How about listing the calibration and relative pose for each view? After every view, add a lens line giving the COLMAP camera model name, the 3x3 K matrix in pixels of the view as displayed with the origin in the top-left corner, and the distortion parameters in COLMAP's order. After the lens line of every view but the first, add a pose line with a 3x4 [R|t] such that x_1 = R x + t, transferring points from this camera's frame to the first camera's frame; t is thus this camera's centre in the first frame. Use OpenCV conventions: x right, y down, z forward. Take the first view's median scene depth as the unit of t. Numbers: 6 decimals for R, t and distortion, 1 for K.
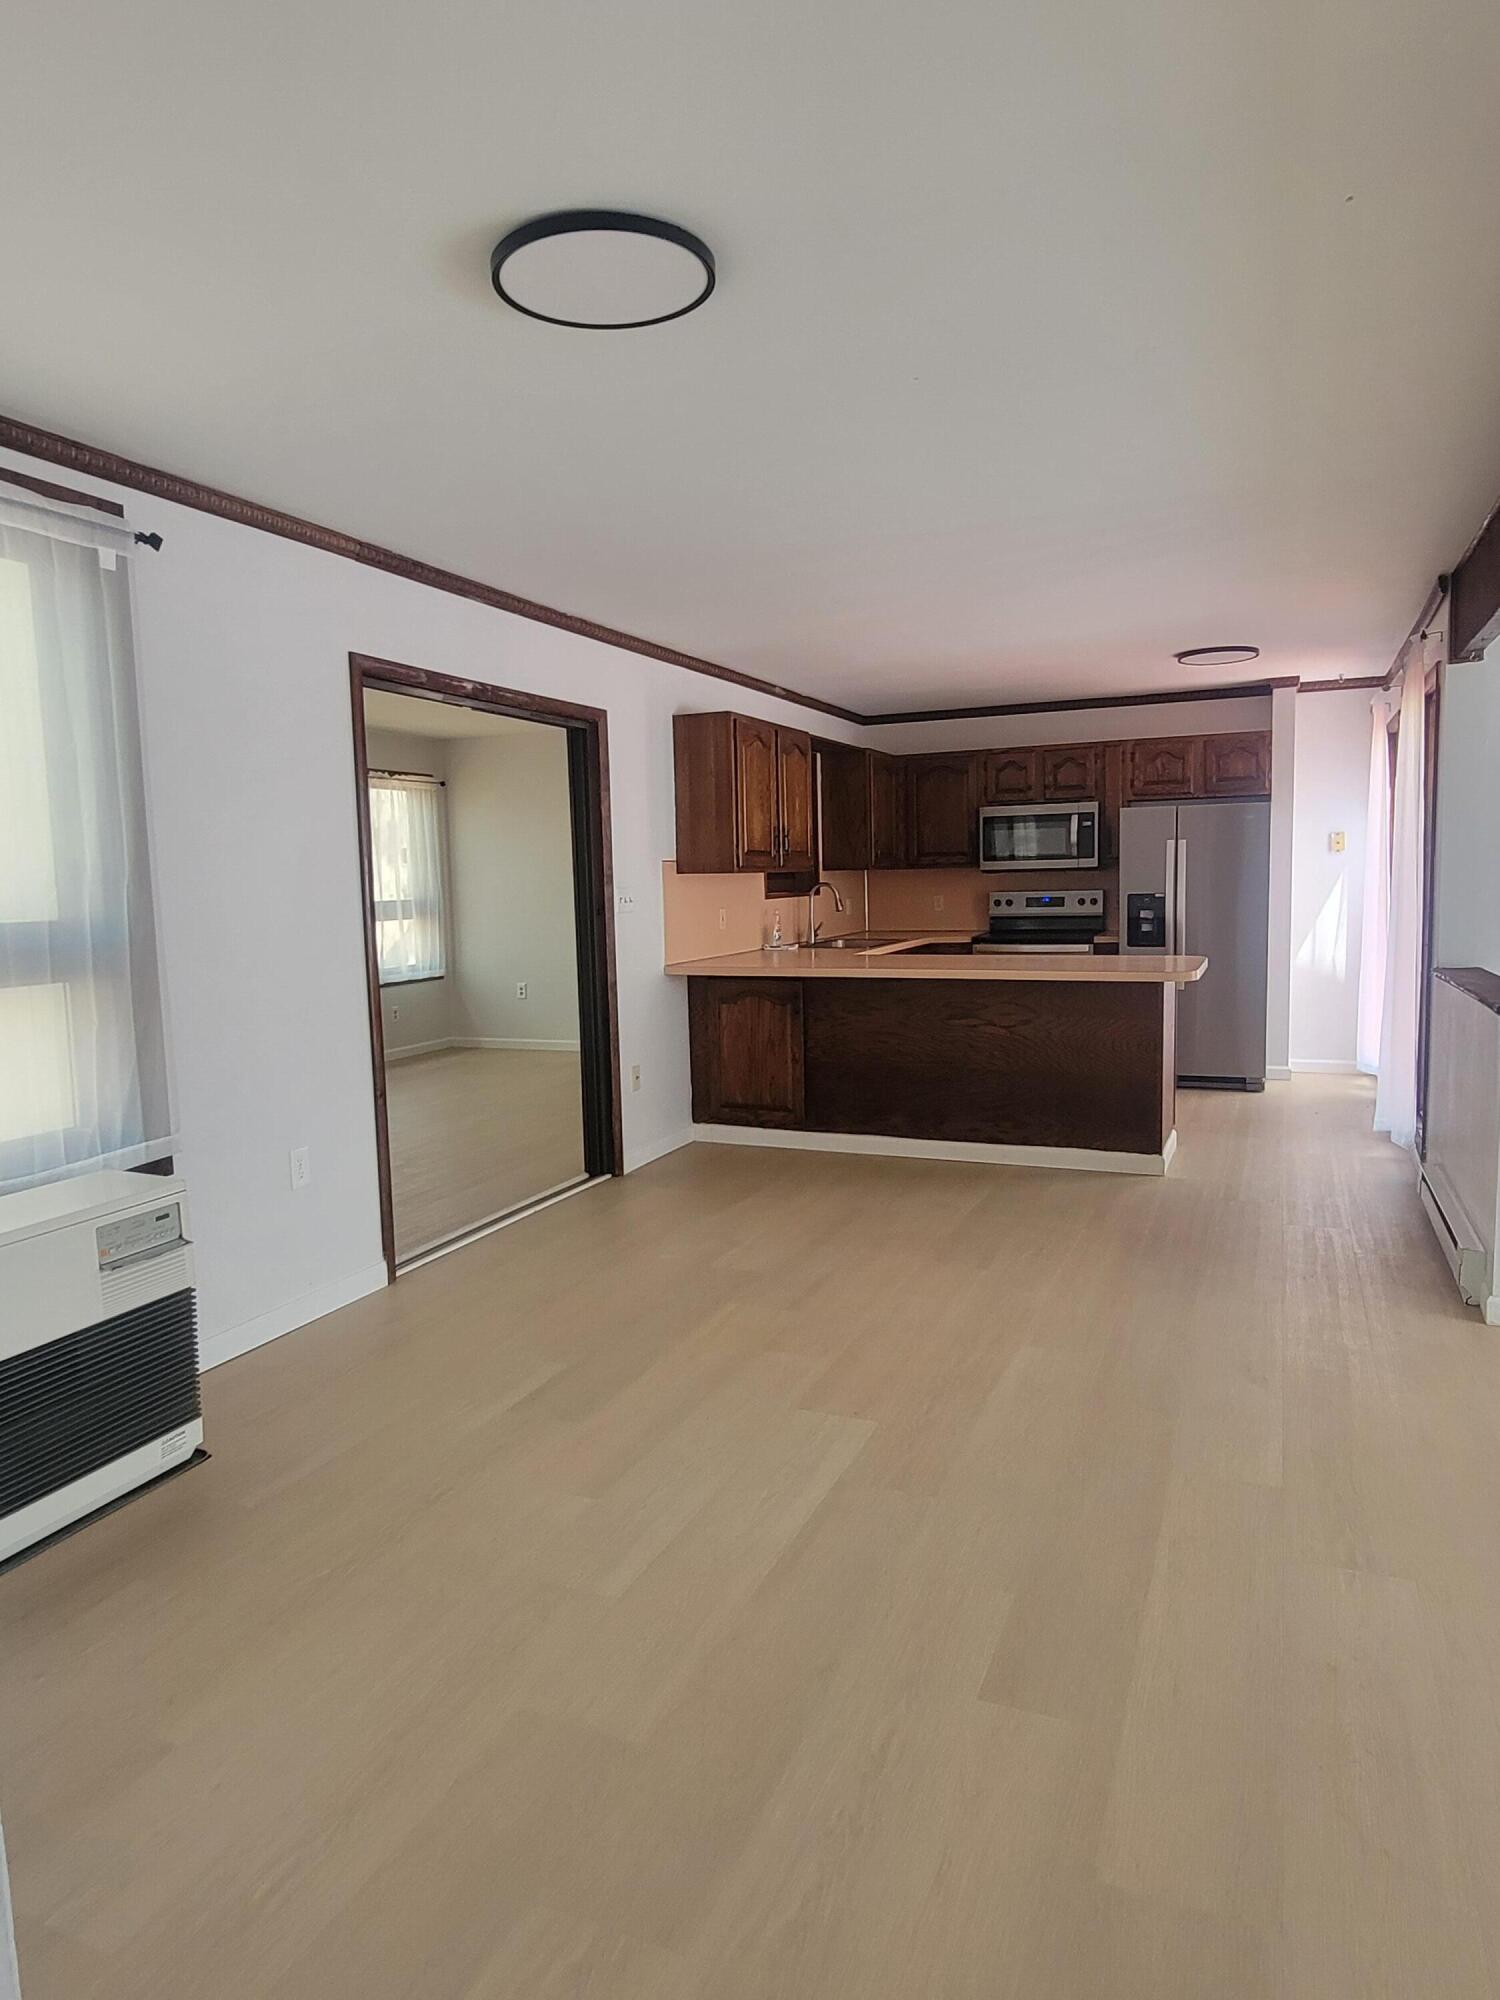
lens RADIAL K [[1207.5, 0, 749.6], [0, 1207.5, 998.0], [0, 0, 1]] dist [0.006415, 0.000865]
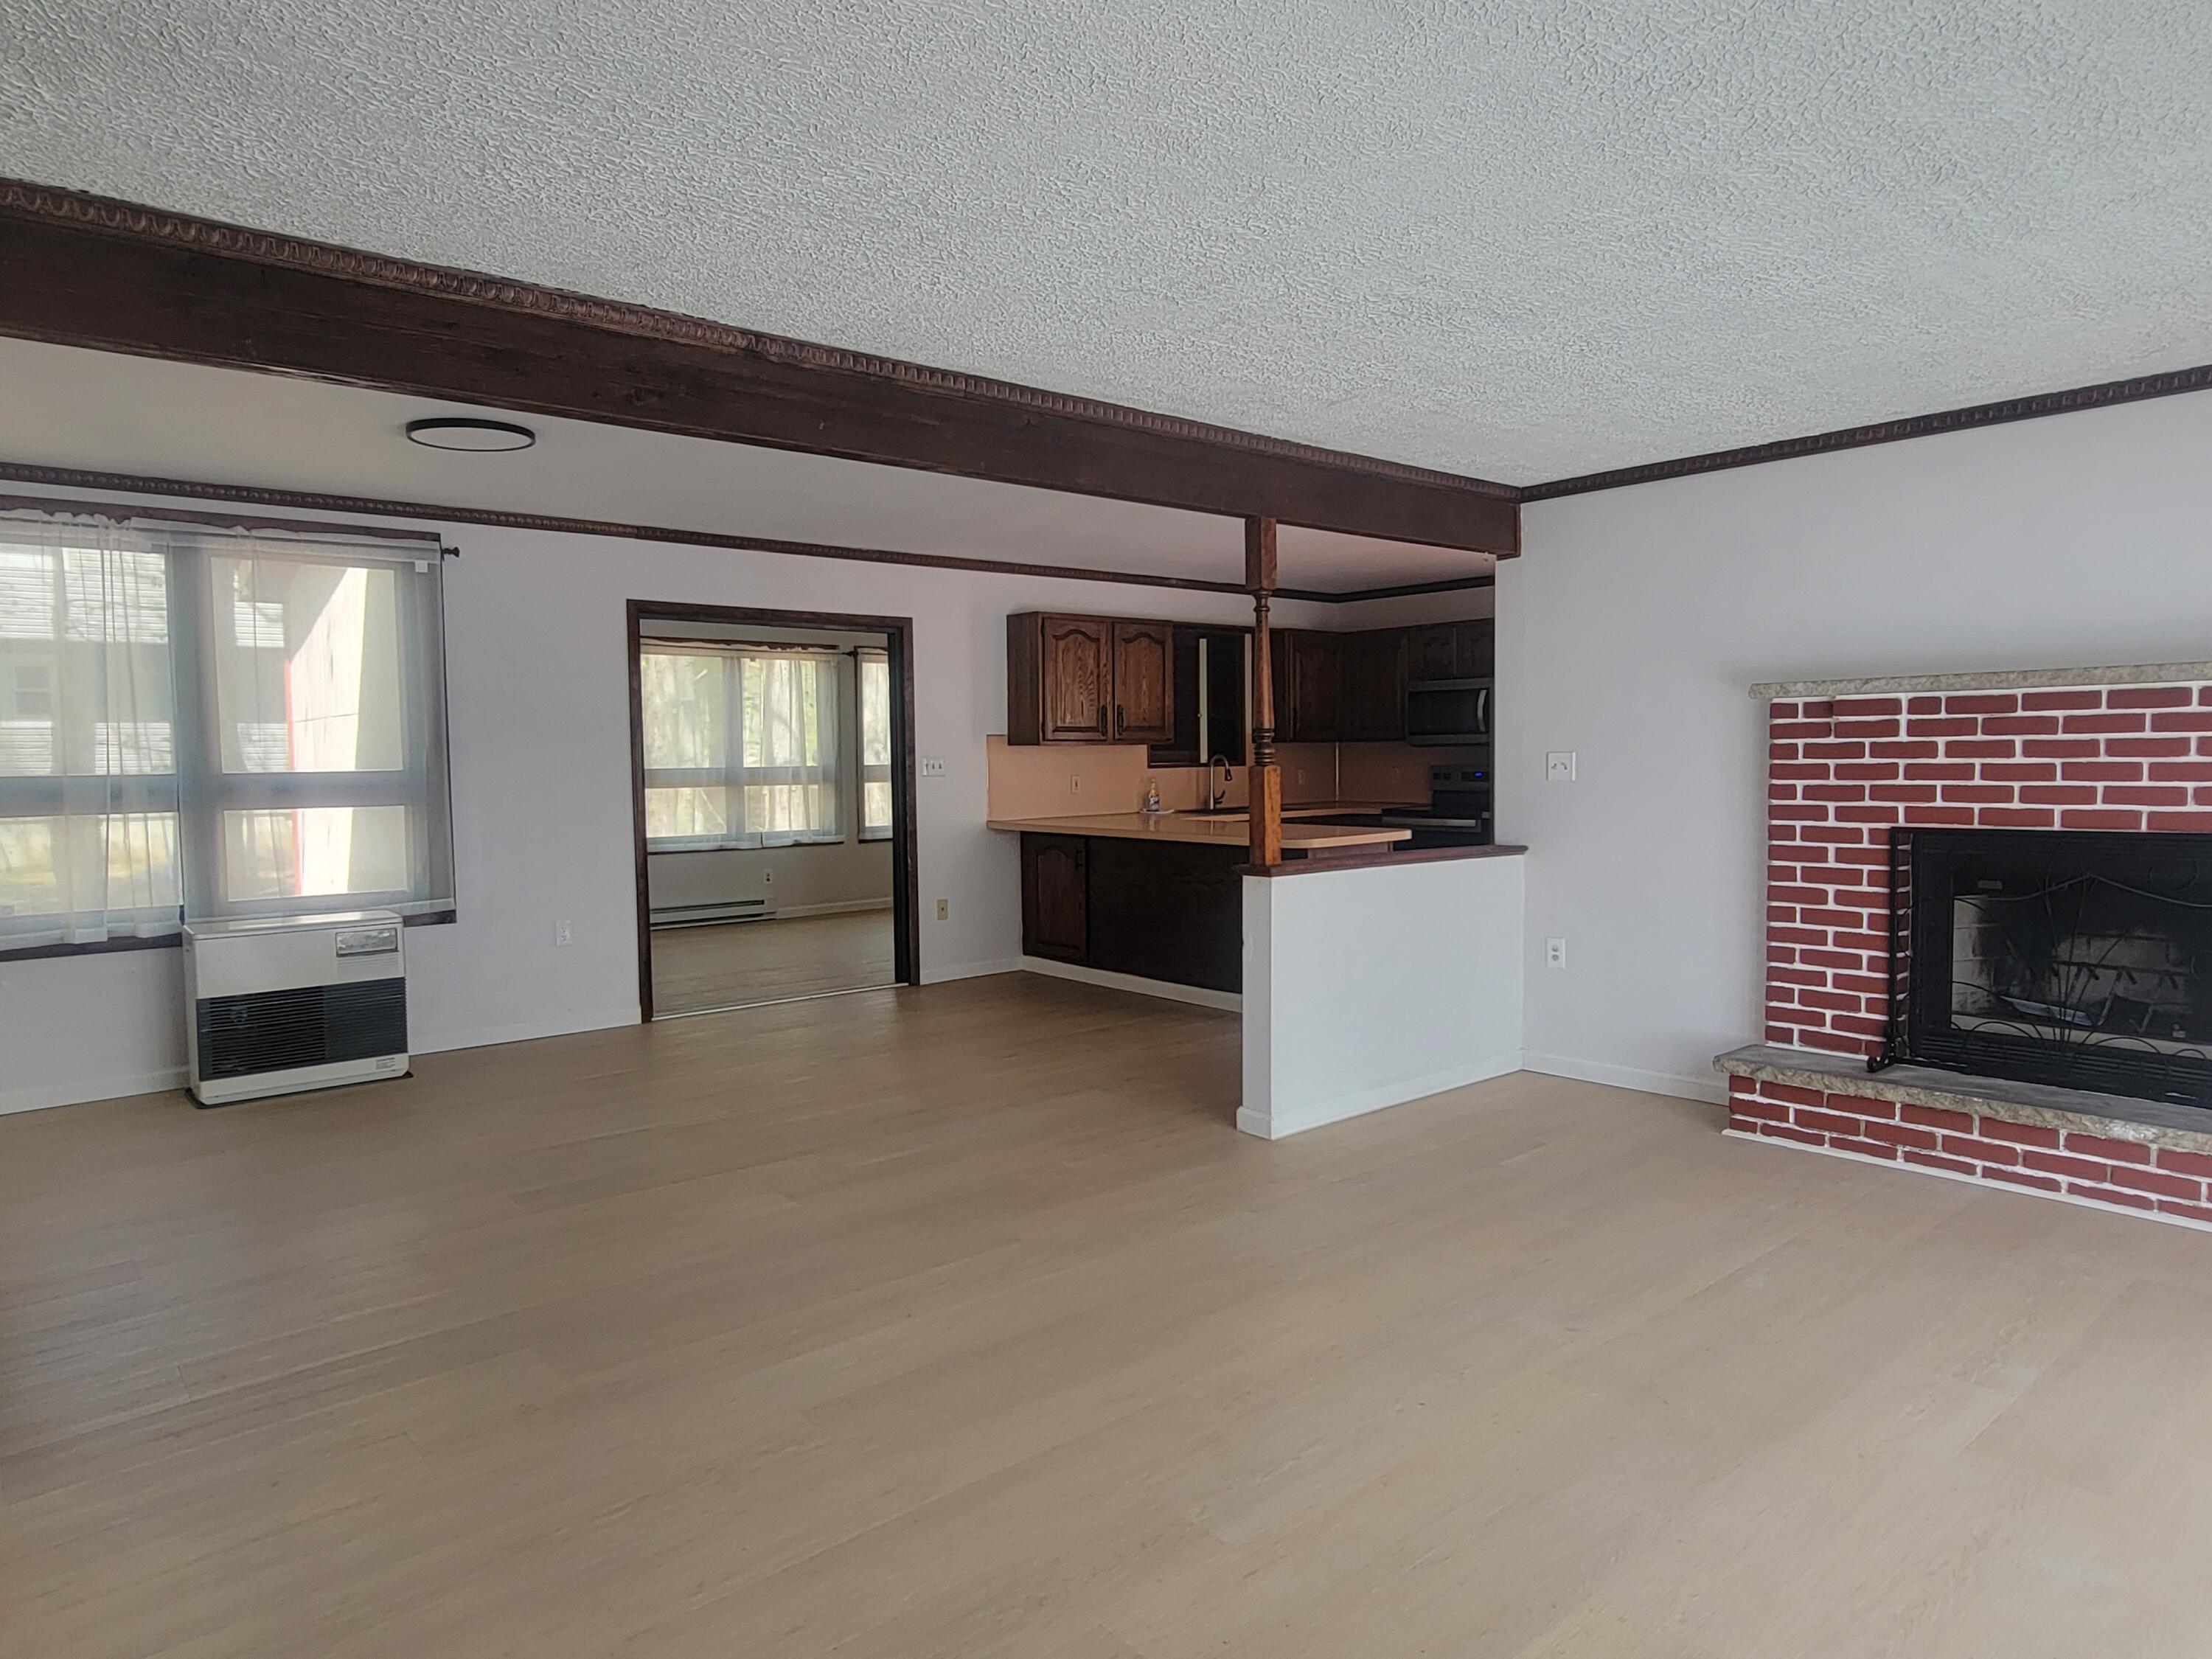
lens RADIAL K [[1335.5, 0, 1108.5], [0, 1335.5, 830.5], [0, 0, 1]] dist [0.006415, 0.000865]
pose [[0.899570, 0.038955, -0.435036, 0.504136], [-0.053529, 0.998339, -0.021293, 0.004077], [0.433484, 0.042442, 0.900161, -0.125756]]
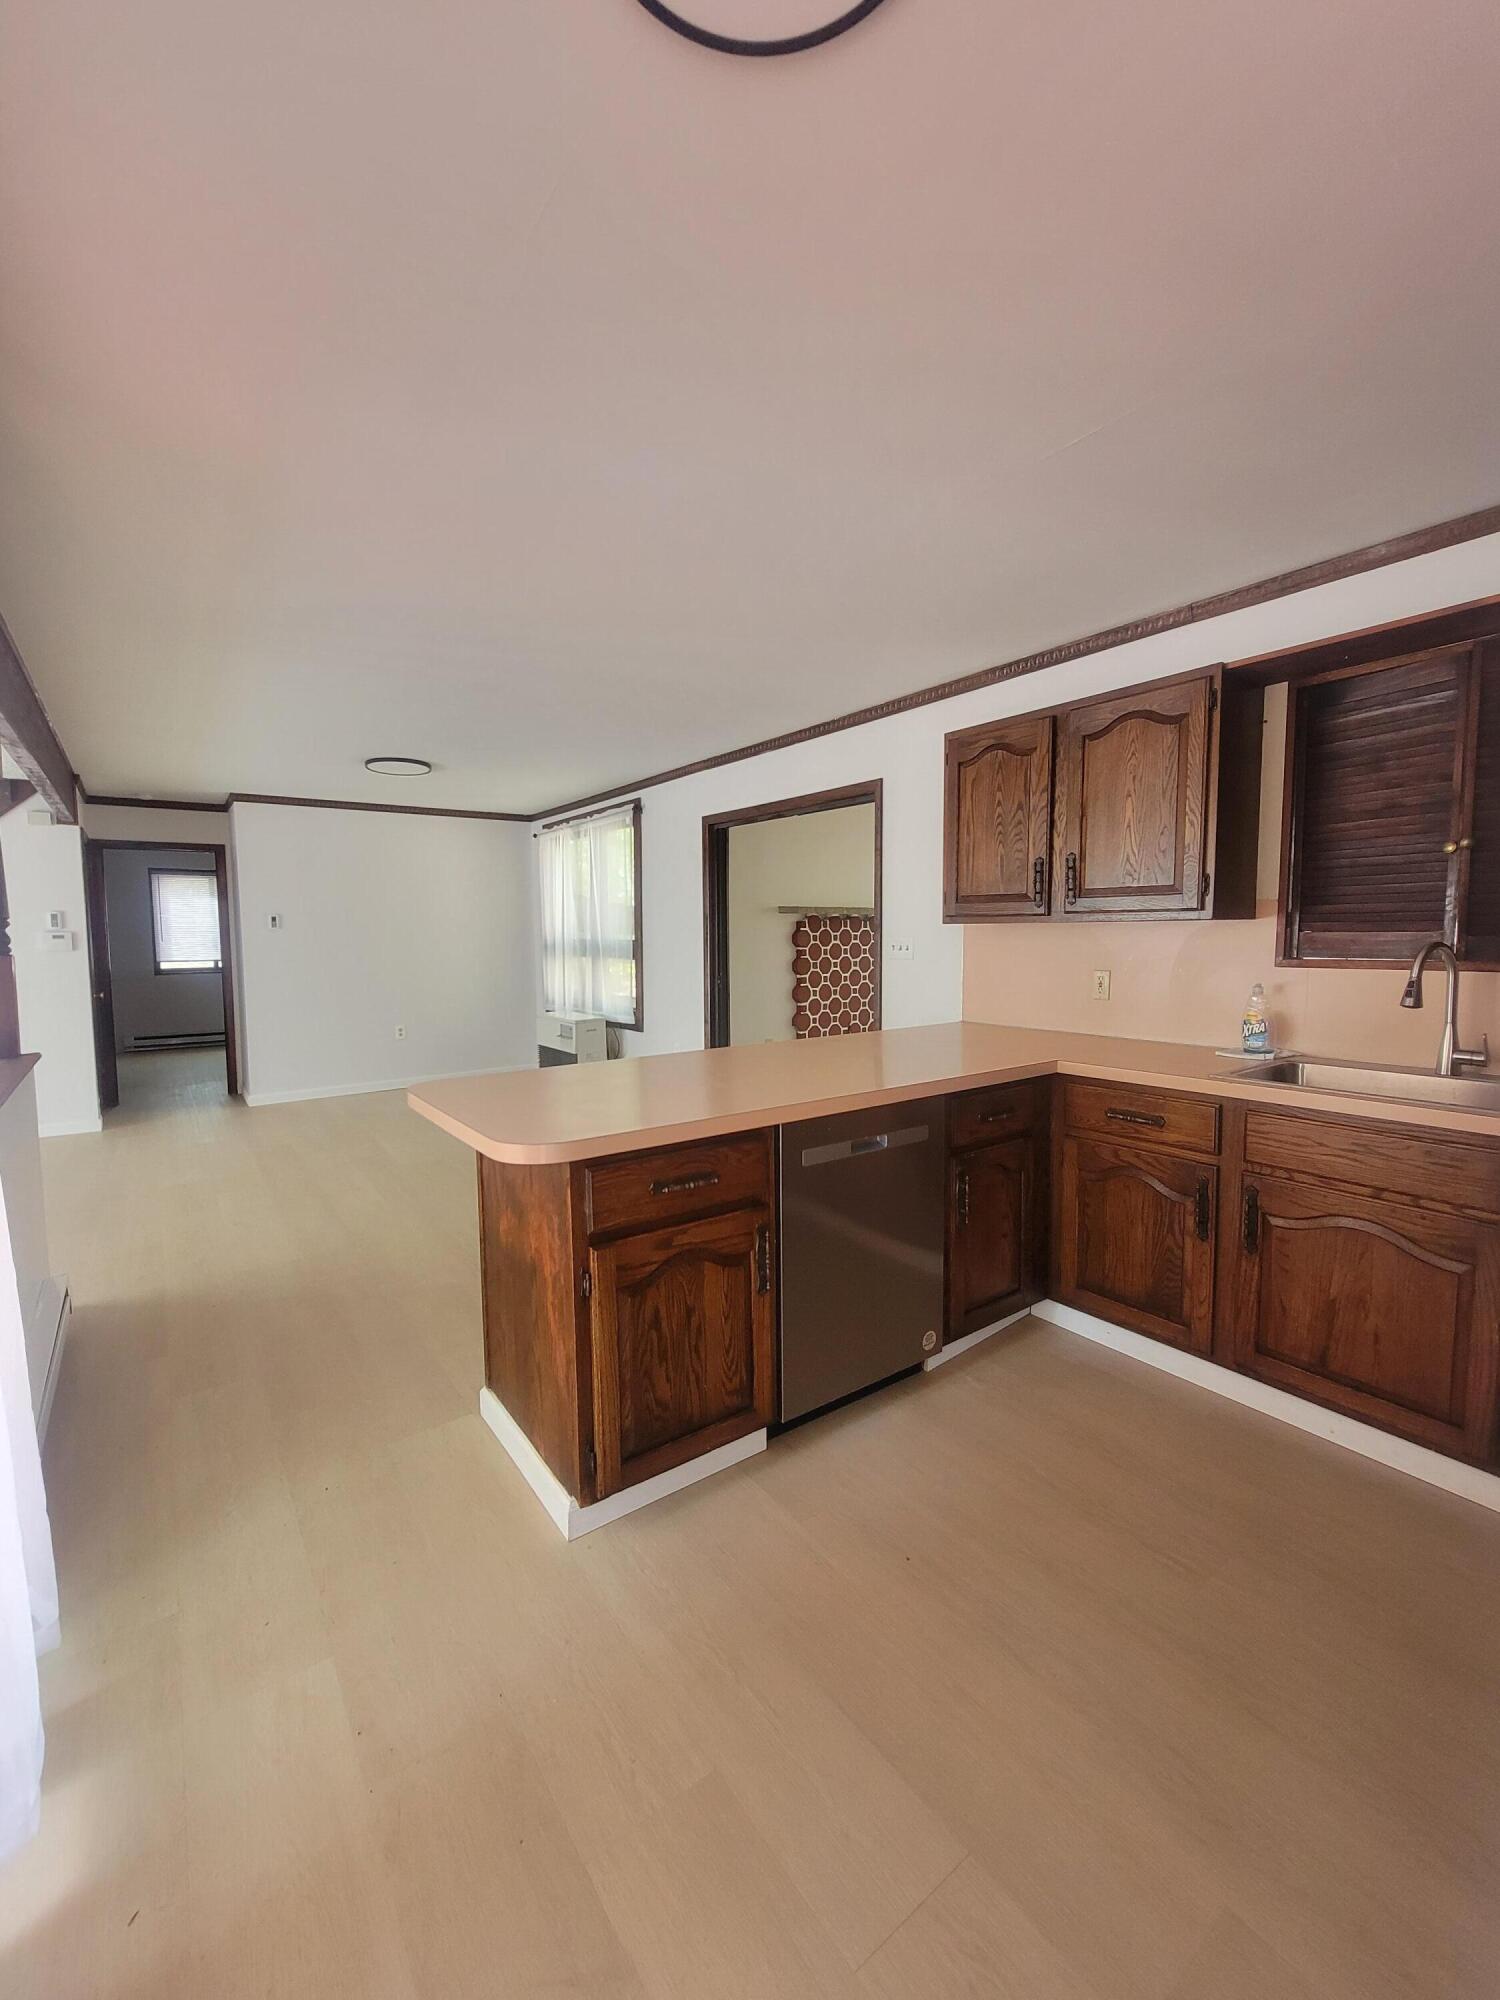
lens RADIAL K [[818.0, 0, 747.9], [0, 818.0, 999.2], [0, 0, 1]] dist [0.003192, 0.000194]
pose [[-0.500353, 0.098075, -0.860249, 0.454554], [-0.067183, 0.986170, 0.151507, -0.103296], [0.863211, 0.133601, -0.486844, 0.937593]]
